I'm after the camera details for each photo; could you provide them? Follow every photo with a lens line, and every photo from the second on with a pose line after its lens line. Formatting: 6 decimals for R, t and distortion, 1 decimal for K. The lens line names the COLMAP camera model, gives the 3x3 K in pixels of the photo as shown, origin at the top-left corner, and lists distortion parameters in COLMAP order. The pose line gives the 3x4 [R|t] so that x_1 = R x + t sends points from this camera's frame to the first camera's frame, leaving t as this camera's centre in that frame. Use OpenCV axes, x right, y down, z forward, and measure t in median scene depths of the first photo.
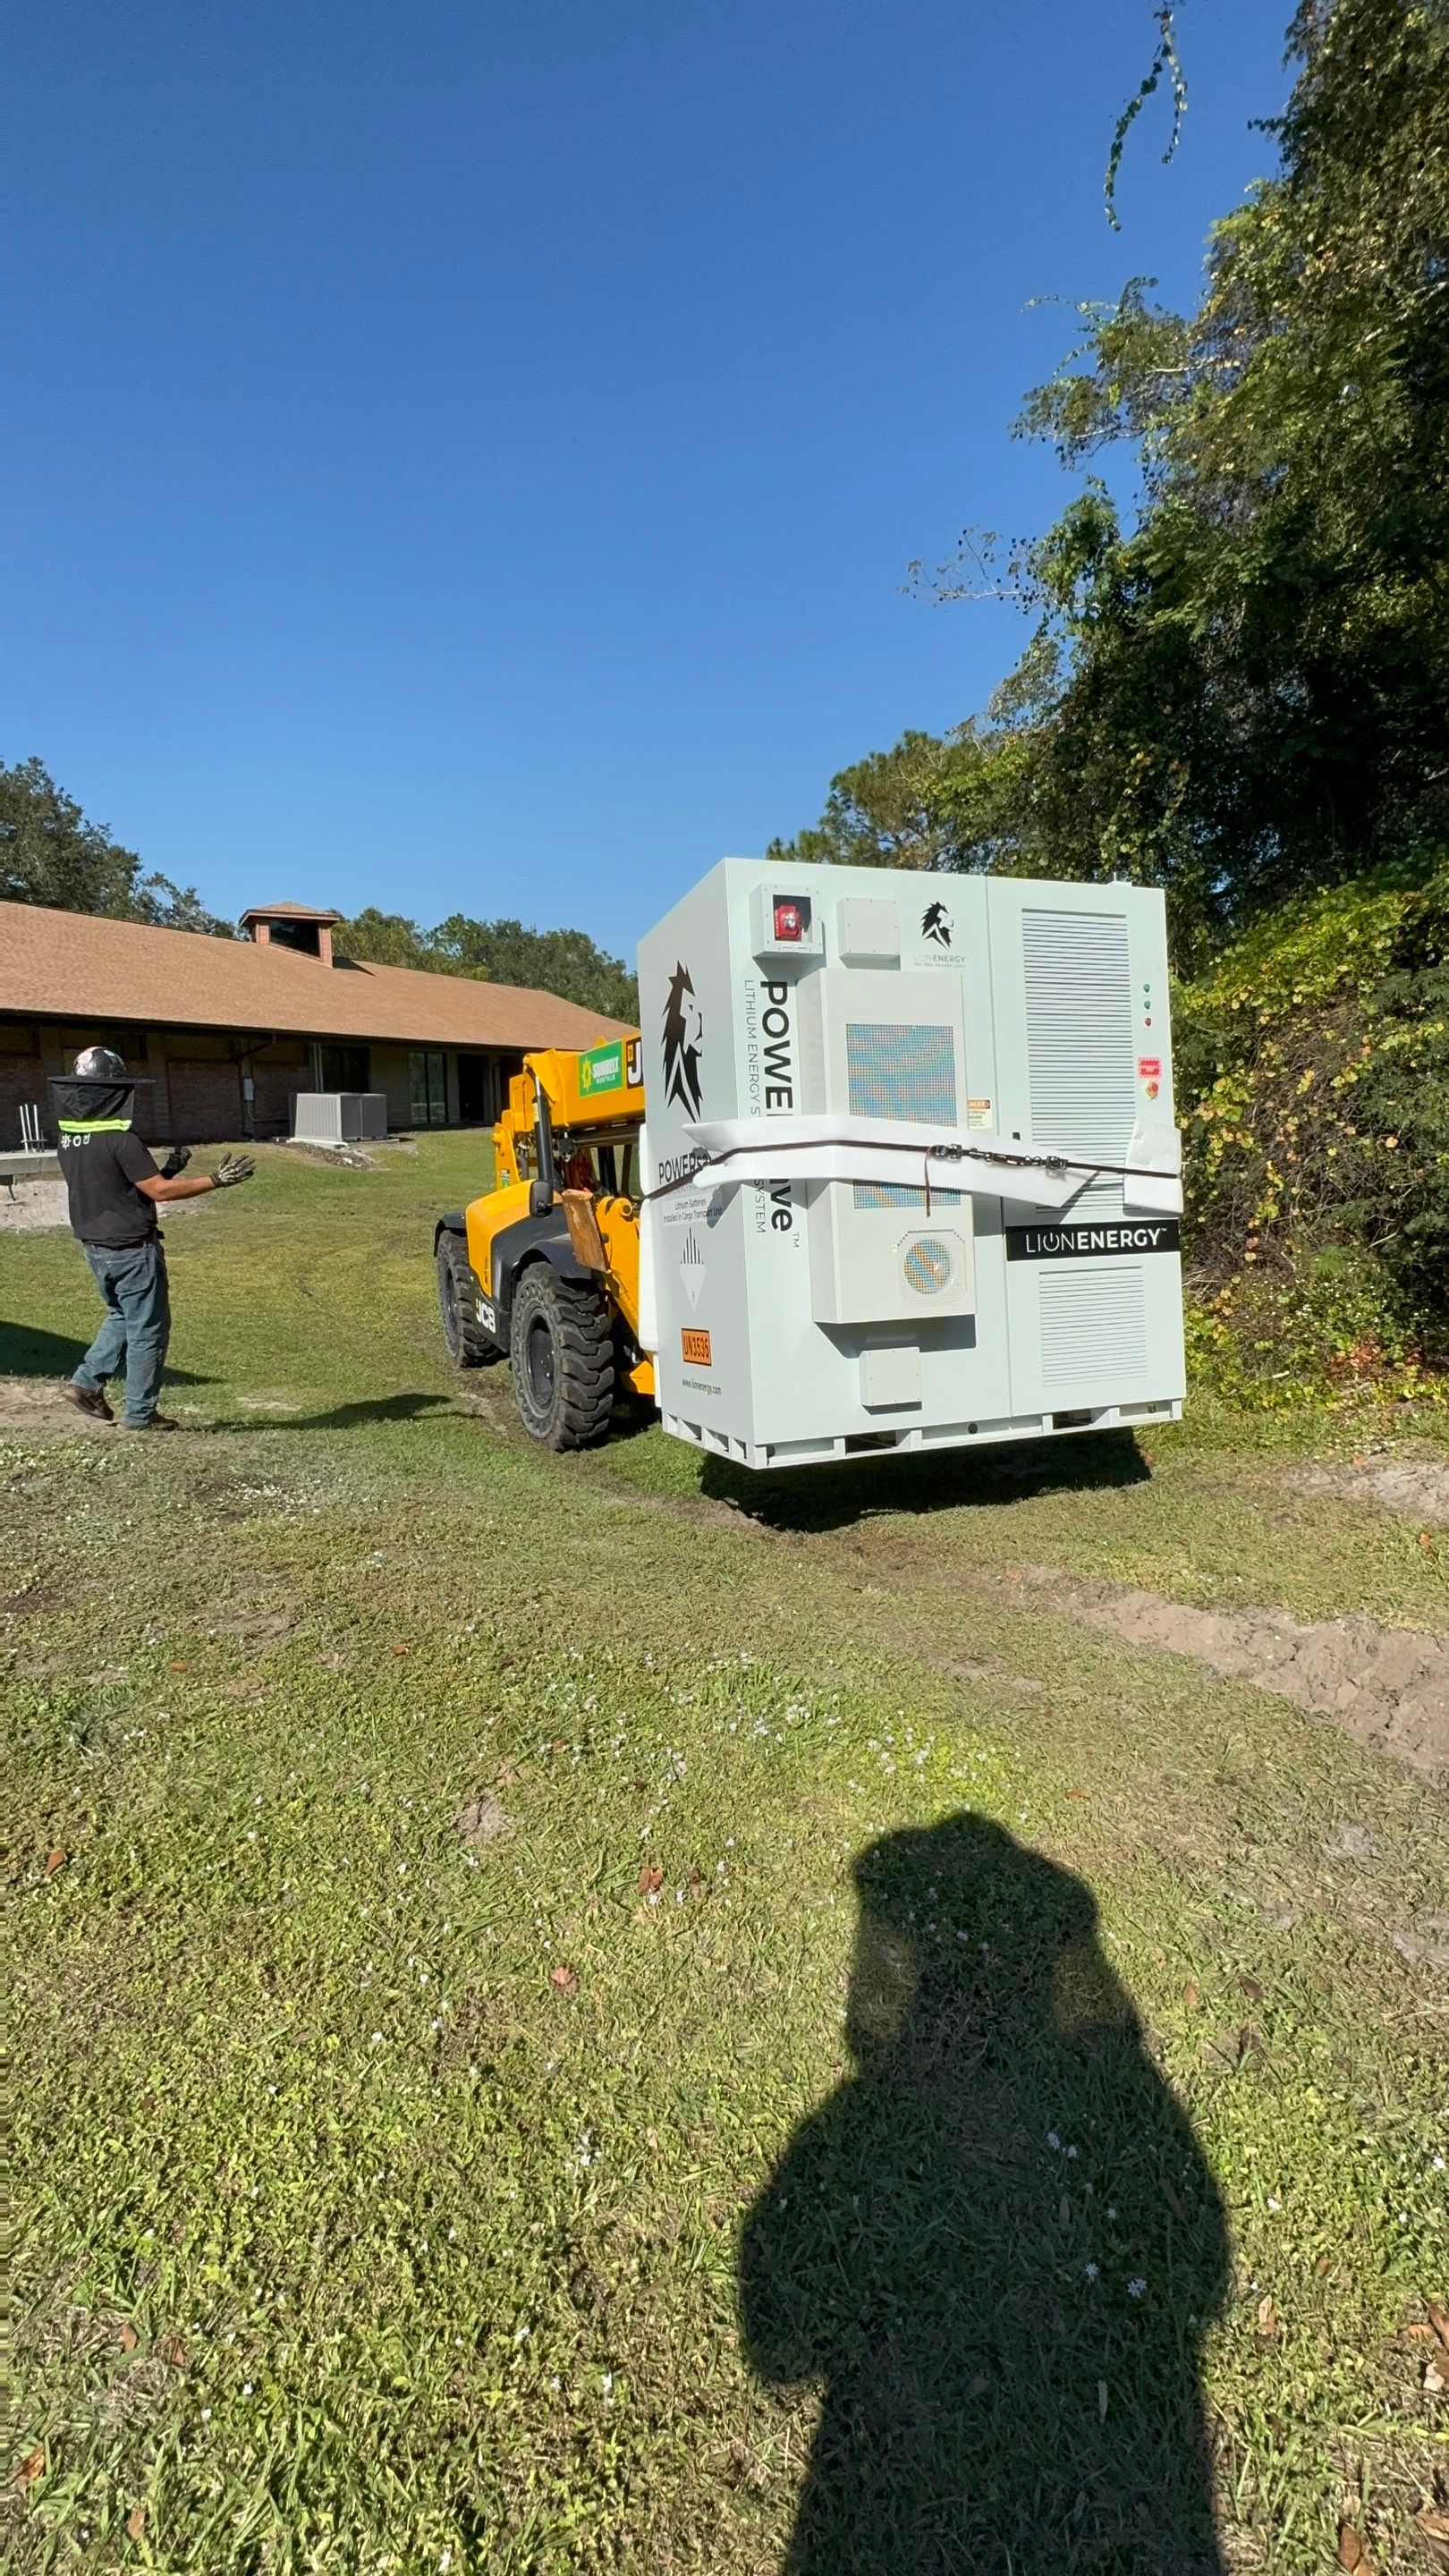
lens RADIAL K [[1191.8, 0, 726.5], [0, 1191.8, 1285.2], [0, 0, 1]] dist [-0.001052, -0.001862]
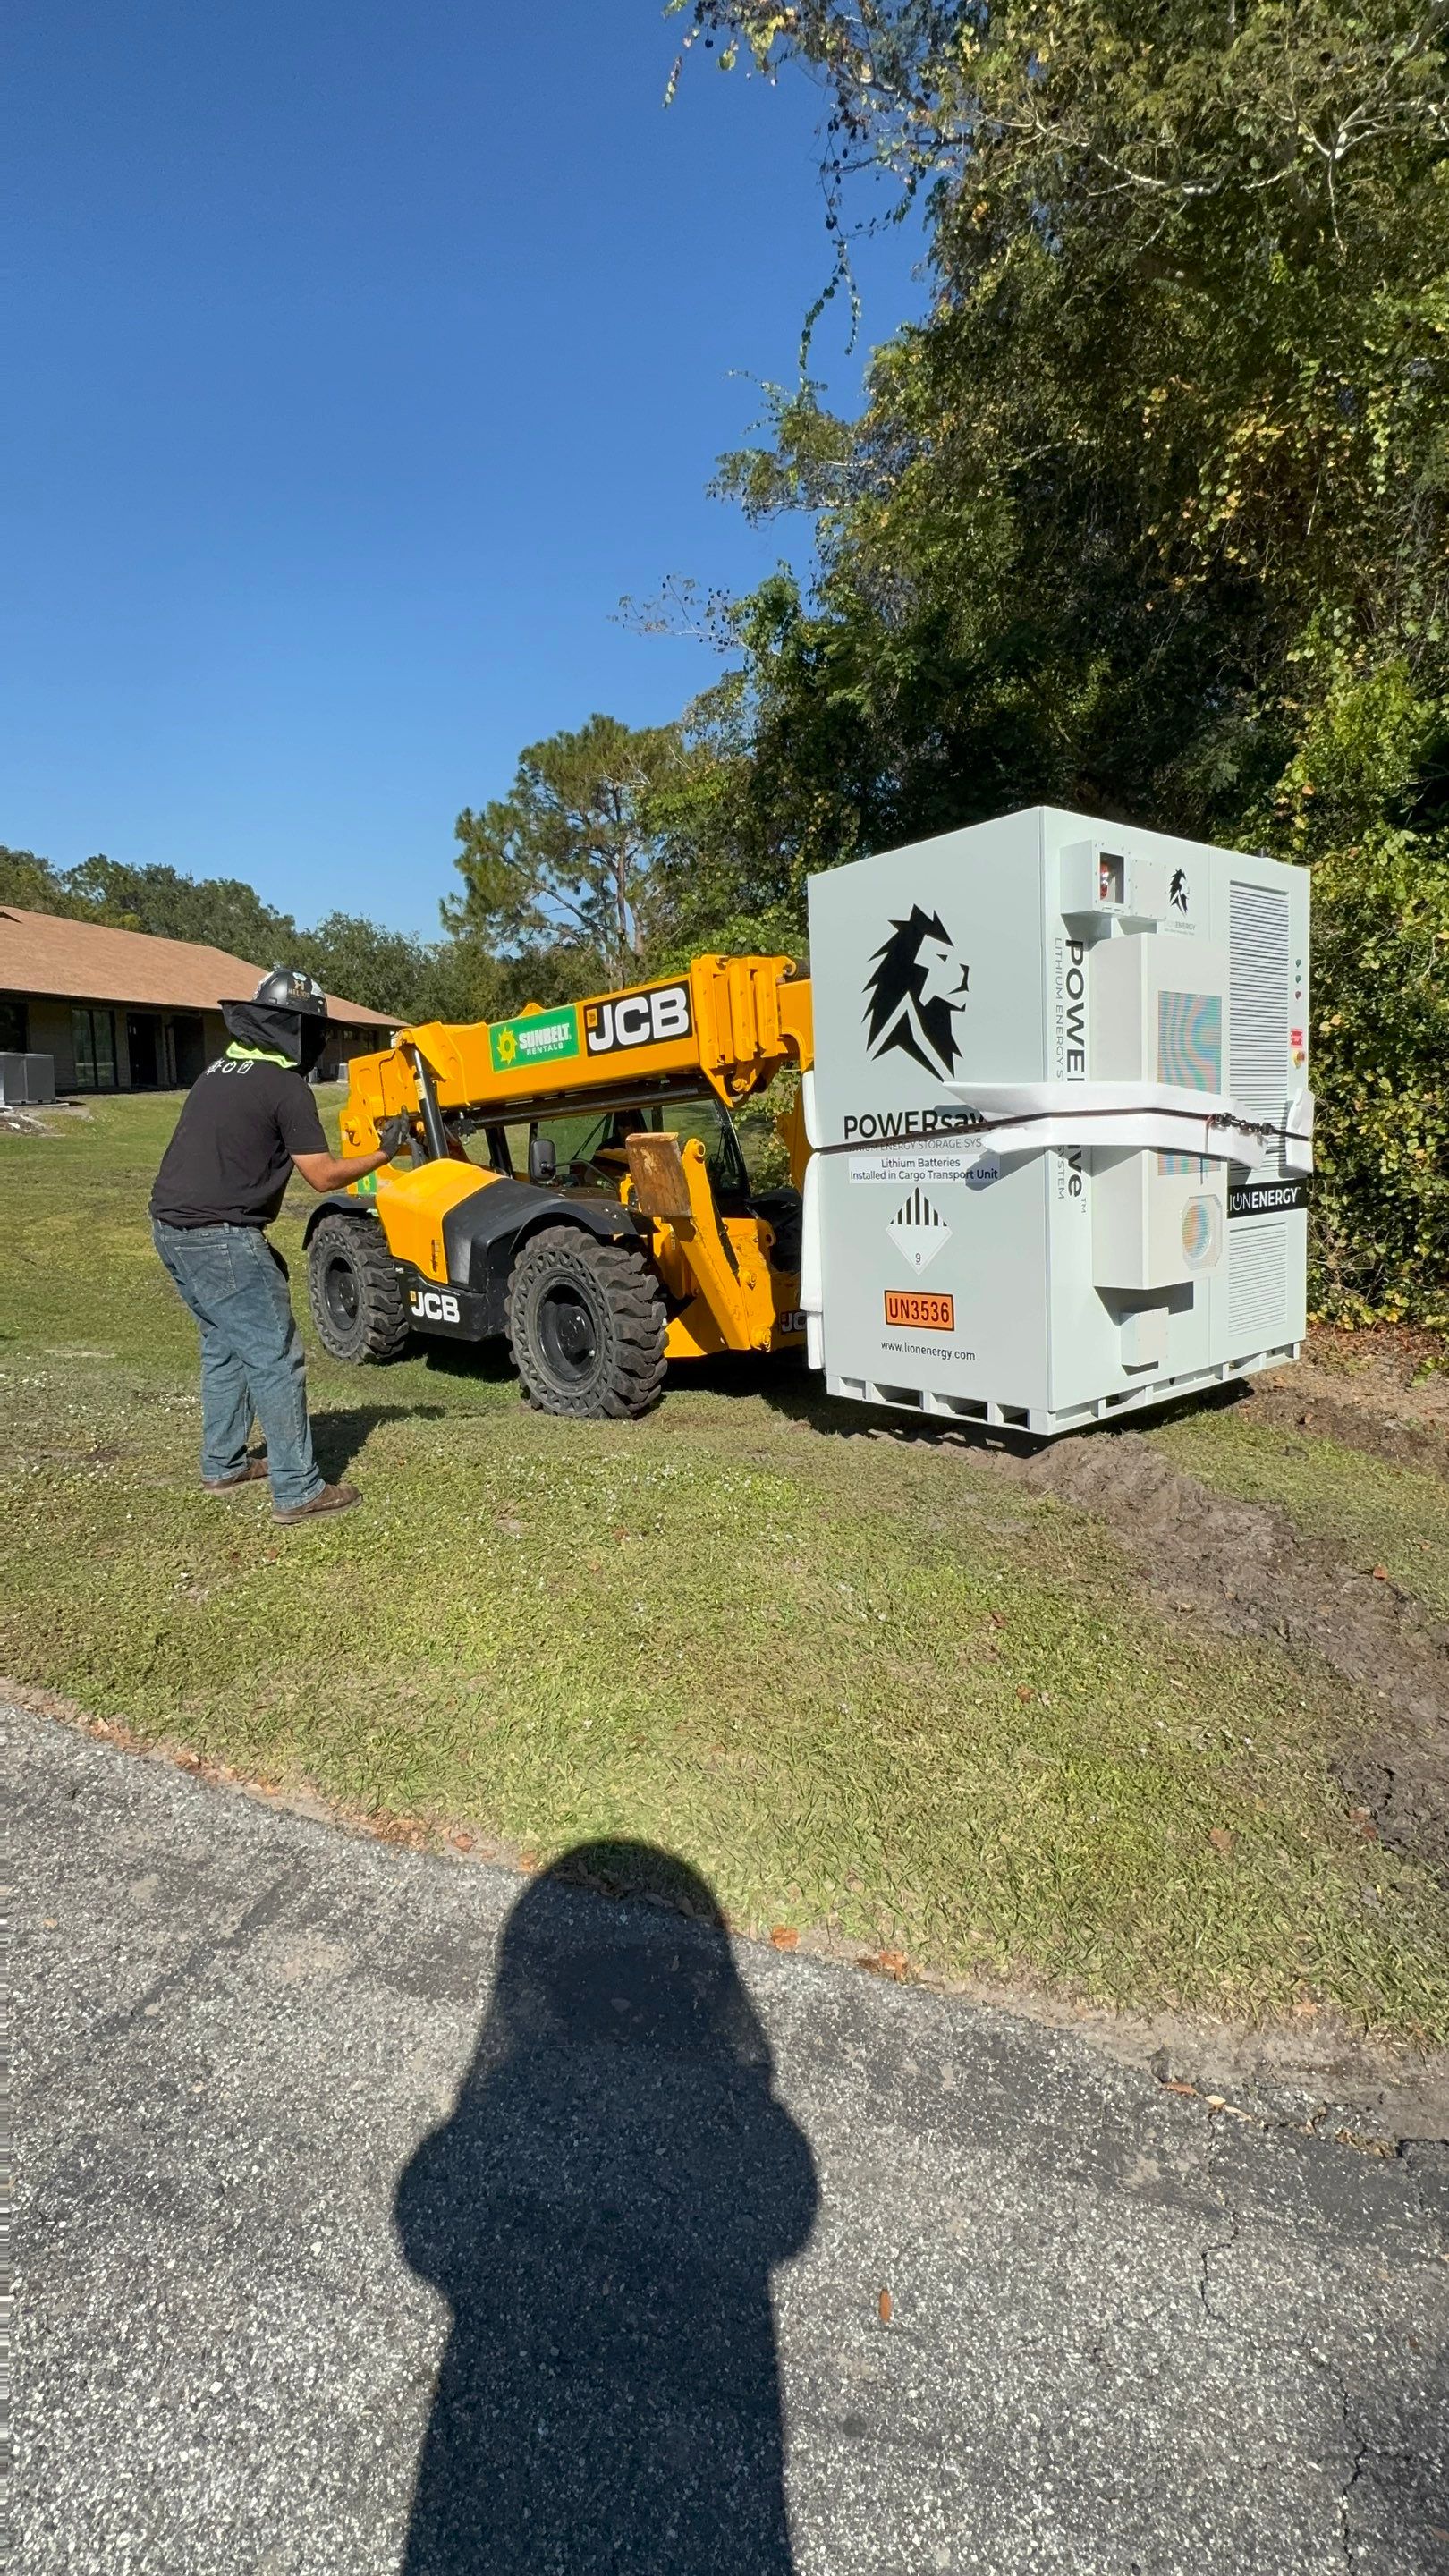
lens RADIAL K [[1191.8, 0, 716.3], [0, 1191.8, 1303.5], [0, 0, 1]] dist [-0.001052, -0.001862]
pose [[0.966884, -0.028207, 0.253654, -0.063514], [0.017678, 0.998889, 0.043695, 0.010843], [-0.254604, -0.037764, 0.966308, -0.134579]]
